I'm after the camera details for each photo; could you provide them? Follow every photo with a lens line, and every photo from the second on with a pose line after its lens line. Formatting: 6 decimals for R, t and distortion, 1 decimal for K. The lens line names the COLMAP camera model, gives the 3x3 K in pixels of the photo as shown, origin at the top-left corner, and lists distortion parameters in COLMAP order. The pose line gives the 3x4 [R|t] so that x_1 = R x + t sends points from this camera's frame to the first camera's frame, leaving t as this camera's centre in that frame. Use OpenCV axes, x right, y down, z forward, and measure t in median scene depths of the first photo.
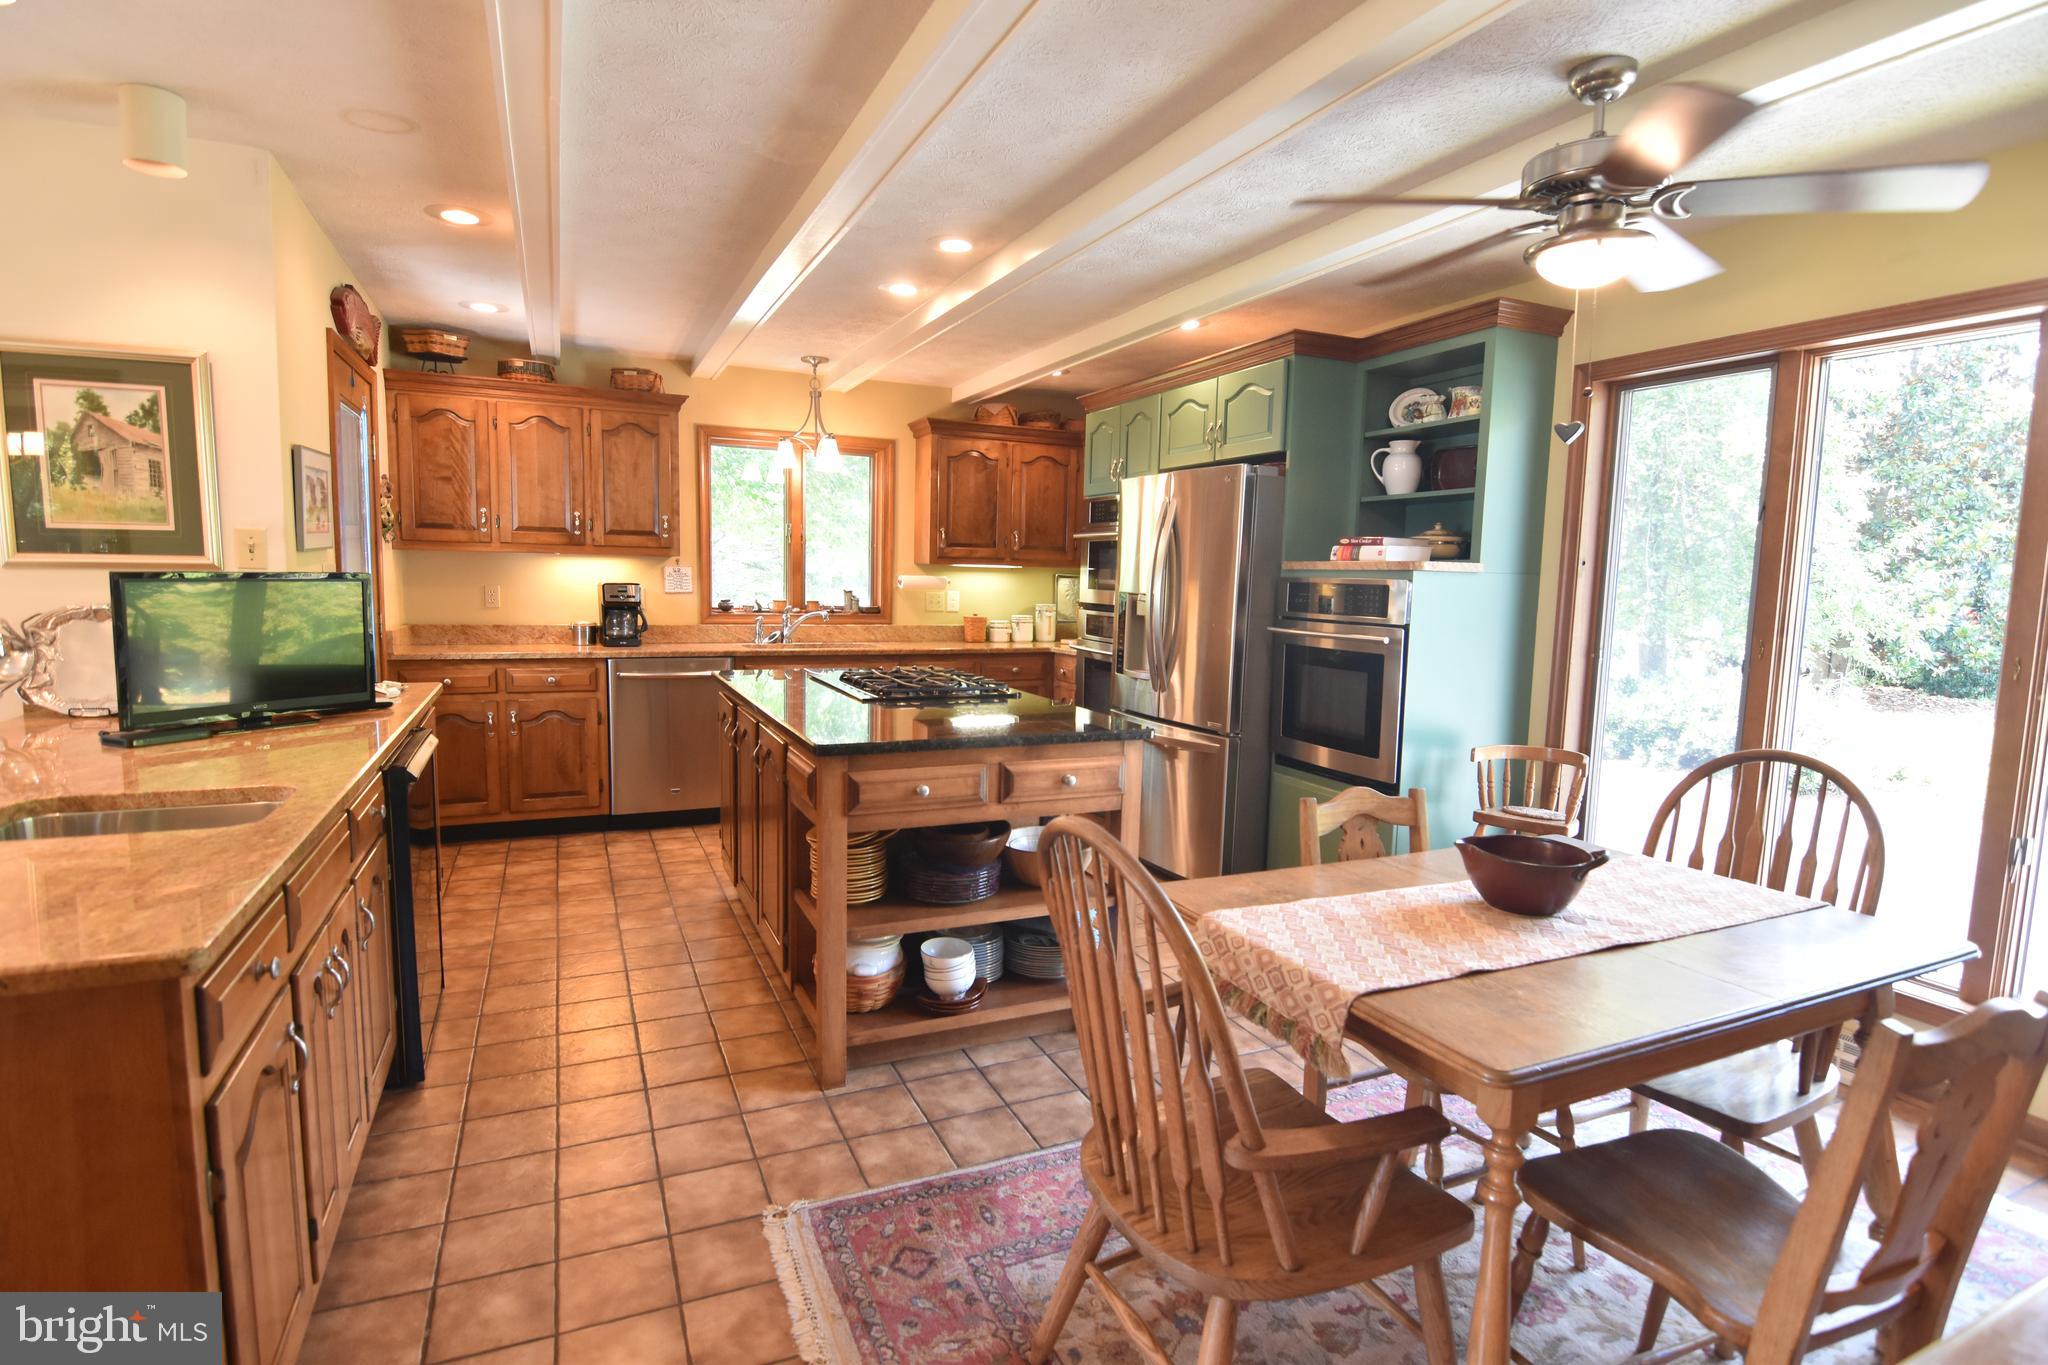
lens RADIAL K [[1028.0, 0, 1029.8], [0, 1028.0, 685.2], [0, 0, 1]] dist [-0.006182, -0.008843]
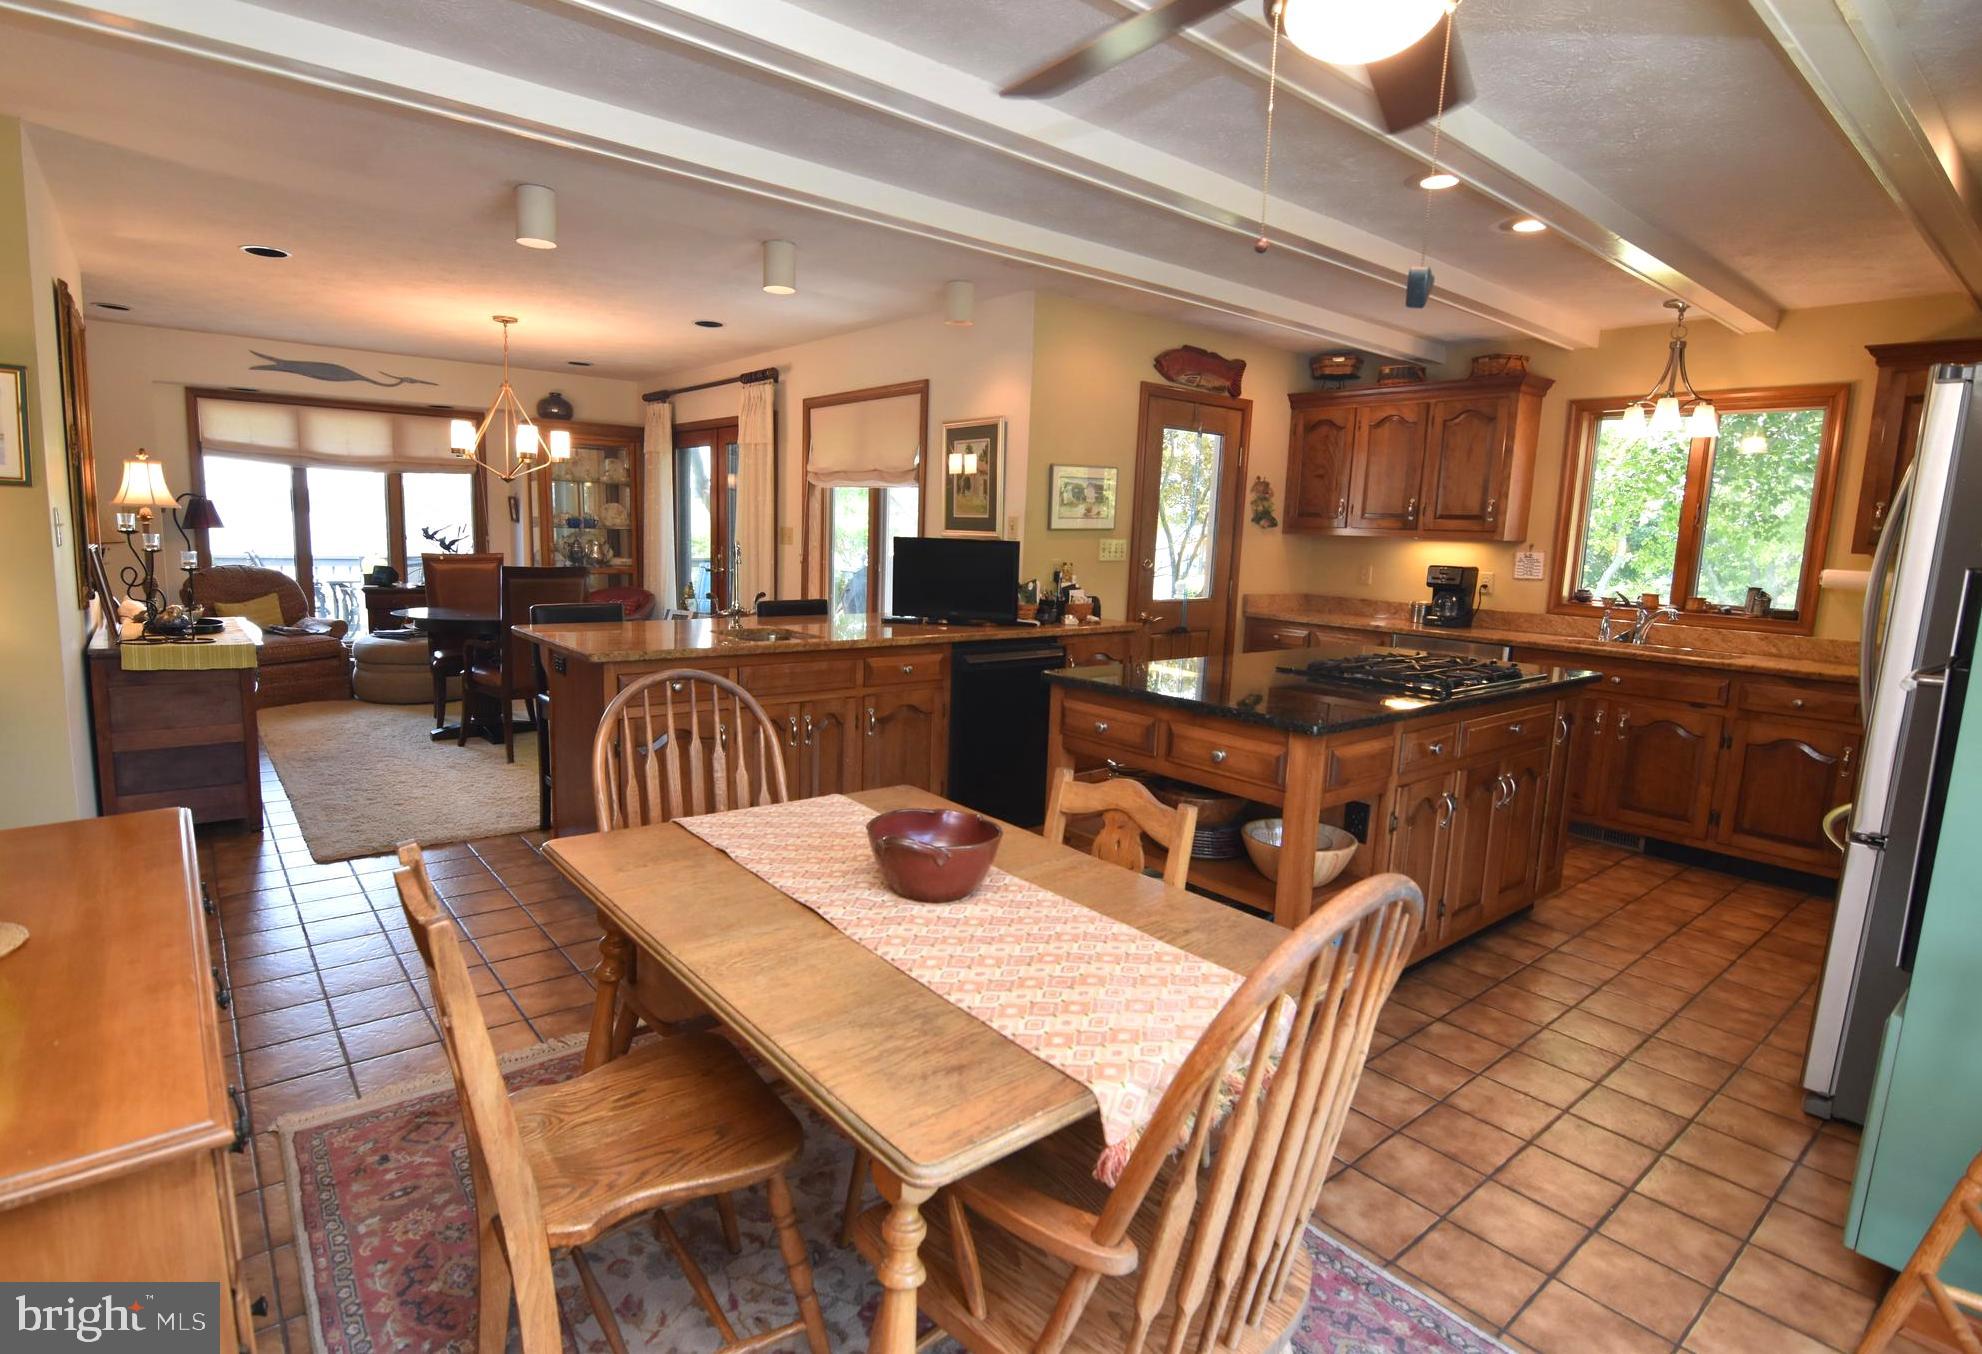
lens RADIAL K [[995.0, 0, 958.8], [0, 995.0, 678.5], [0, 0, 1]] dist [-0.003771, -0.001604]
pose [[0.242911, 0.132108, -0.961011, 0.575879], [-0.135110, 0.985634, 0.101342, -0.027406], [0.960593, 0.105226, 0.257270, 0.339867]]
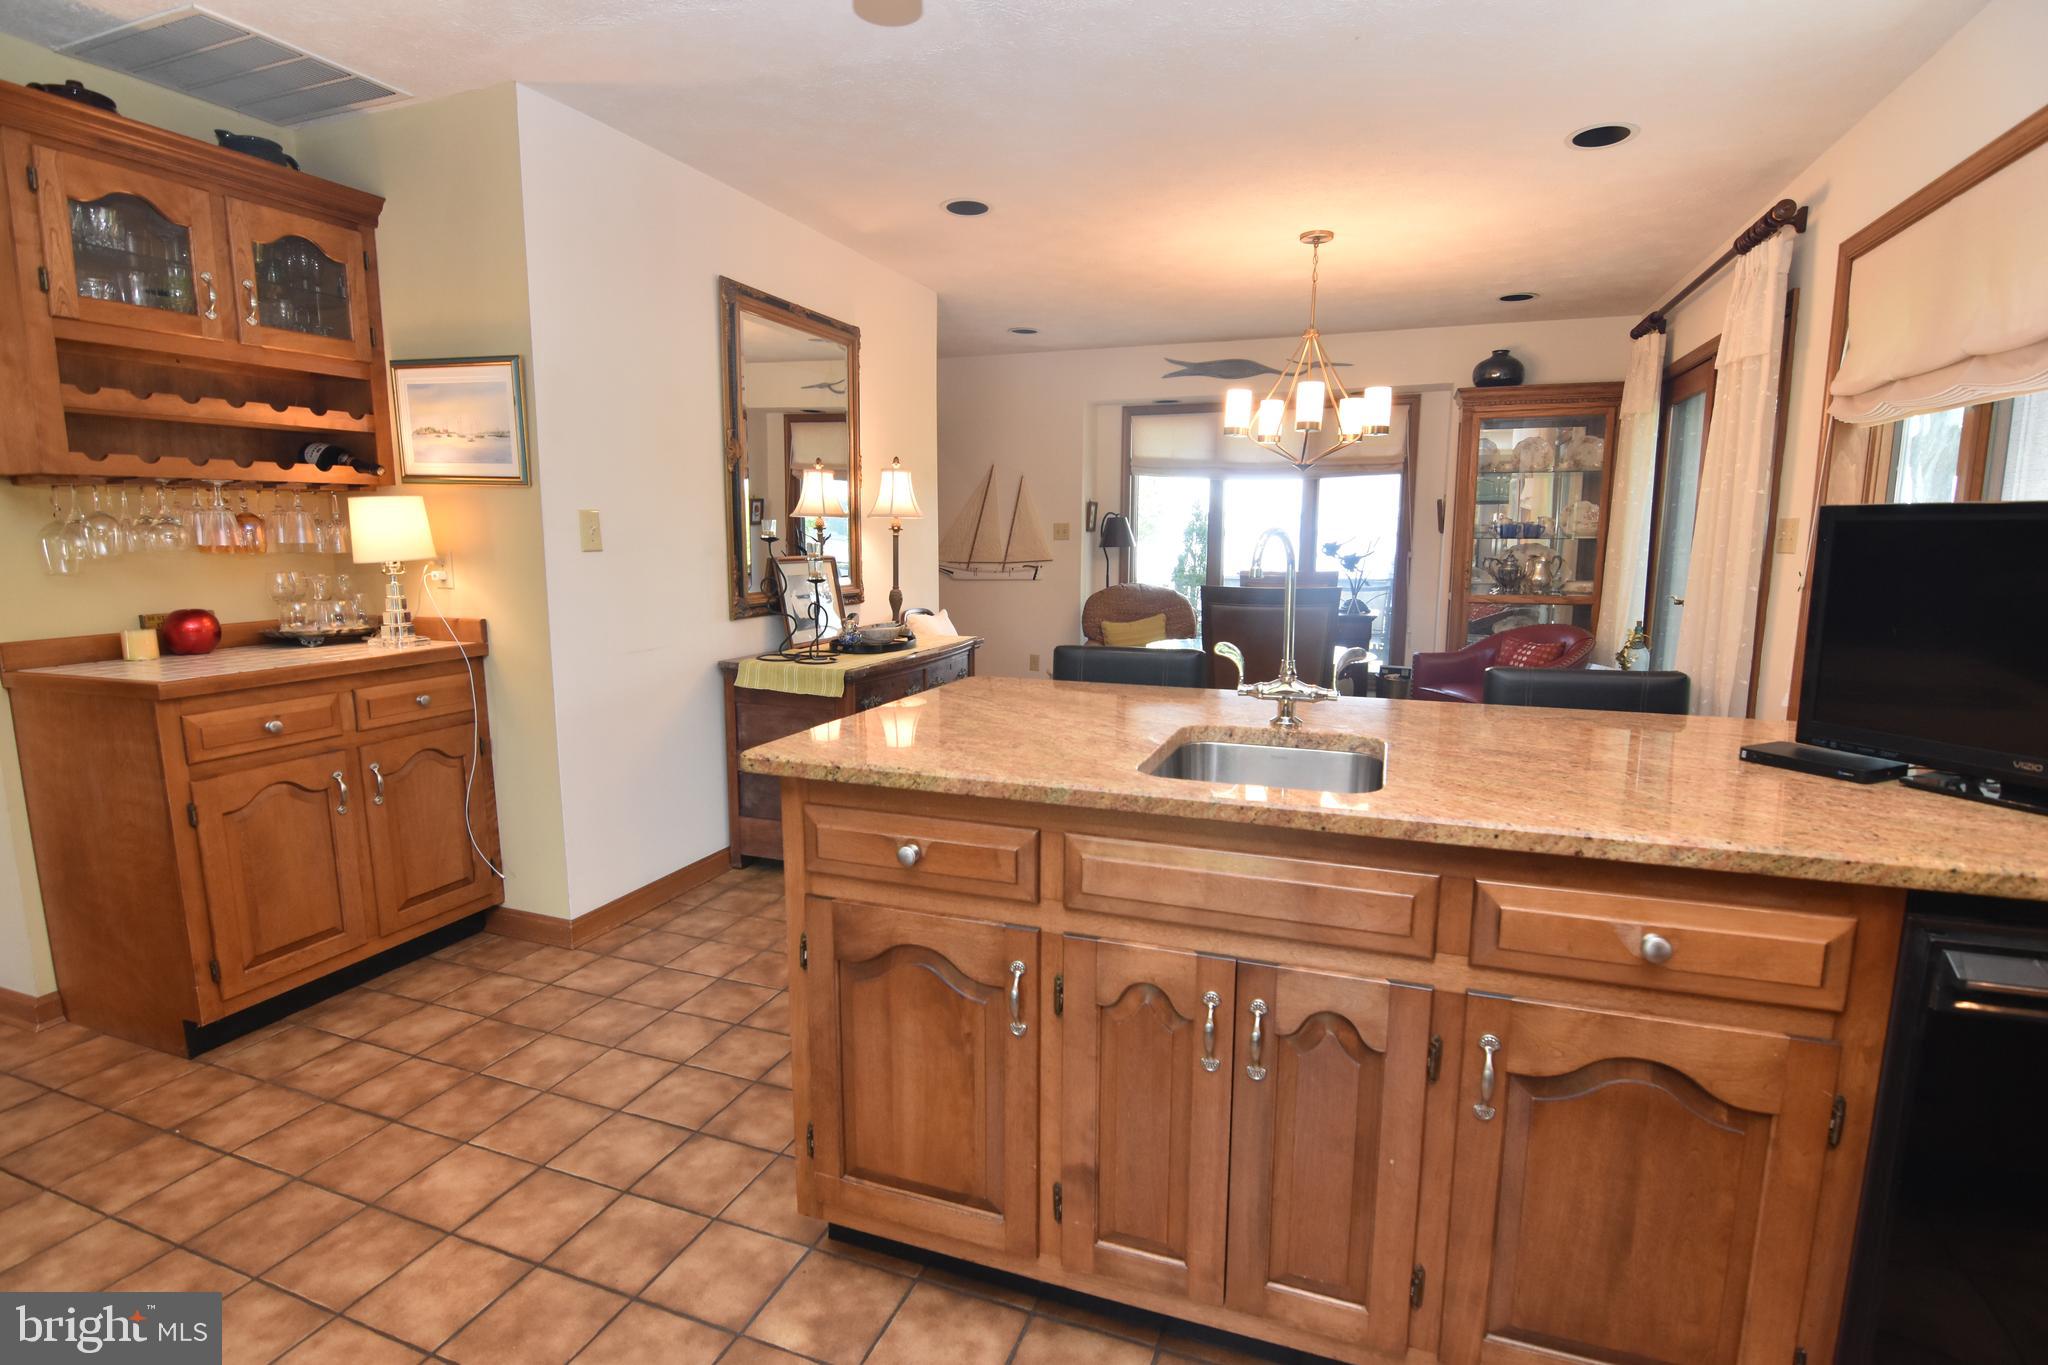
lens RADIAL K [[993.3, 0, 1027.8], [0, 993.3, 686.5], [0, 0, 1]] dist [-0.012240, -0.005722]
pose [[-0.705355, 0.082963, -0.703983, -0.034910], [-0.096943, 0.972506, 0.211740, -0.044076], [0.702194, 0.217598, -0.677919, 0.581589]]
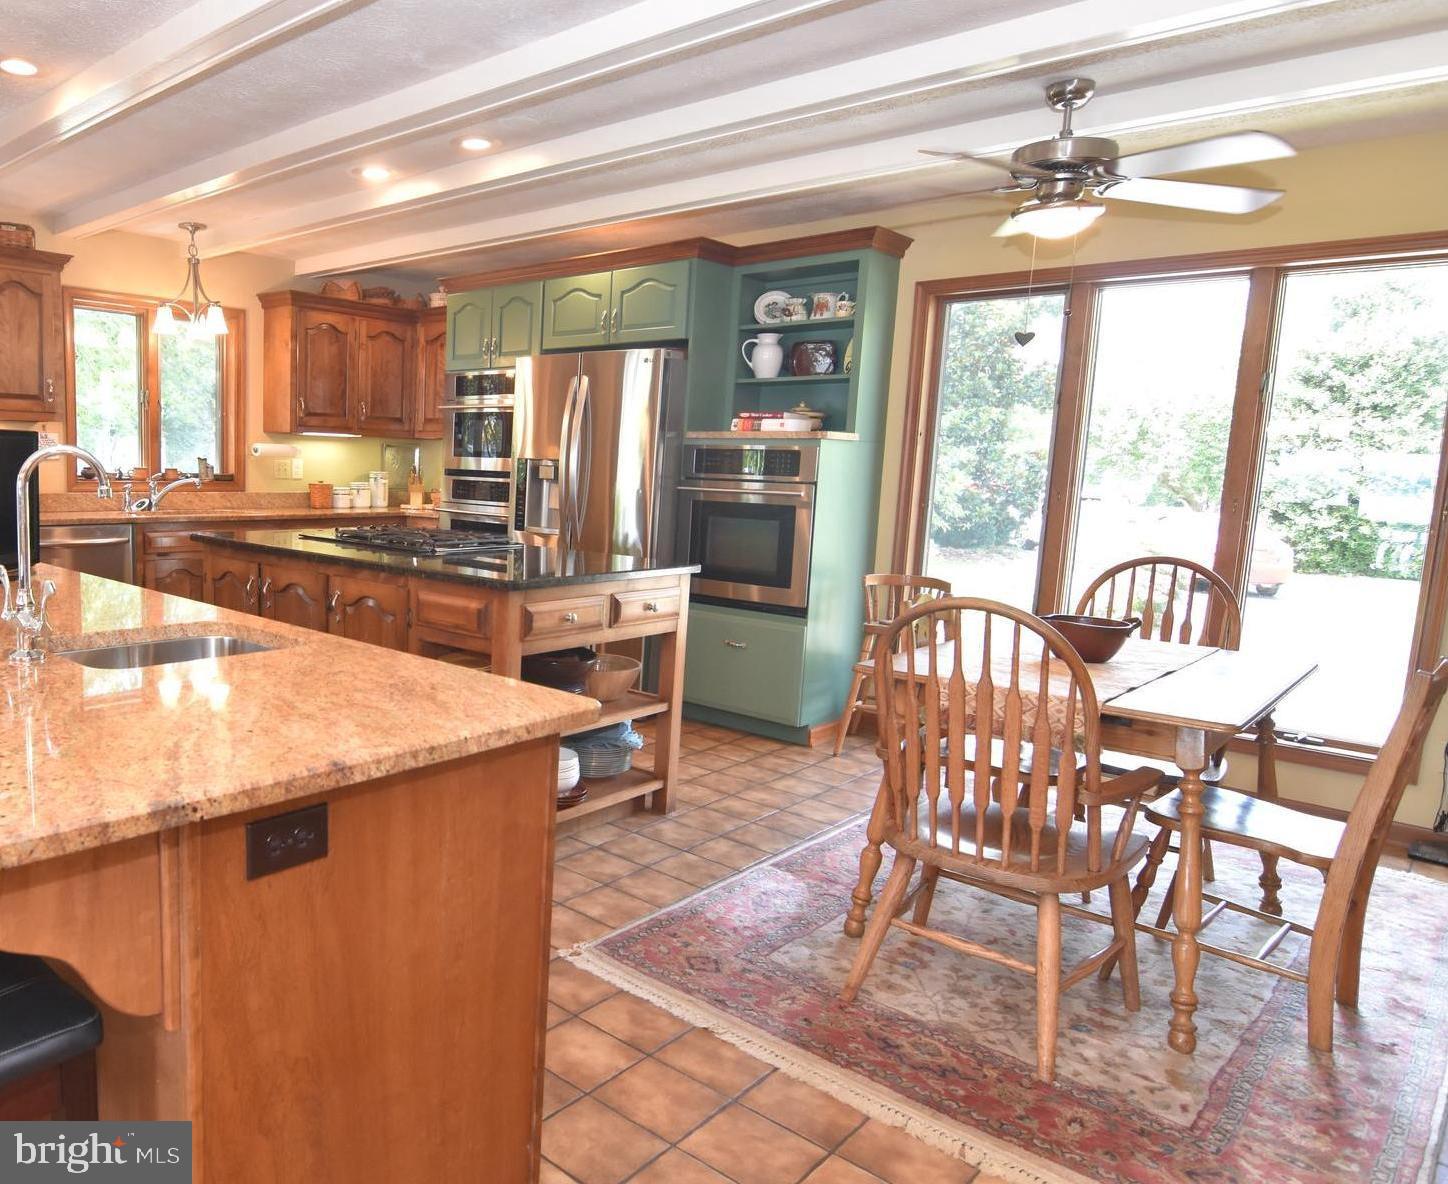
lens RADIAL K [[1030.4, 0, 456.2], [0, 1030.4, 601.9], [0, 0, 1]] dist [-0.008708, -0.003152]
pose [[0.948394, -0.043160, 0.314144, -0.376840], [0.030716, 0.998539, 0.044458, 0.015999], [-0.315604, -0.032514, 0.948334, -0.060088]]
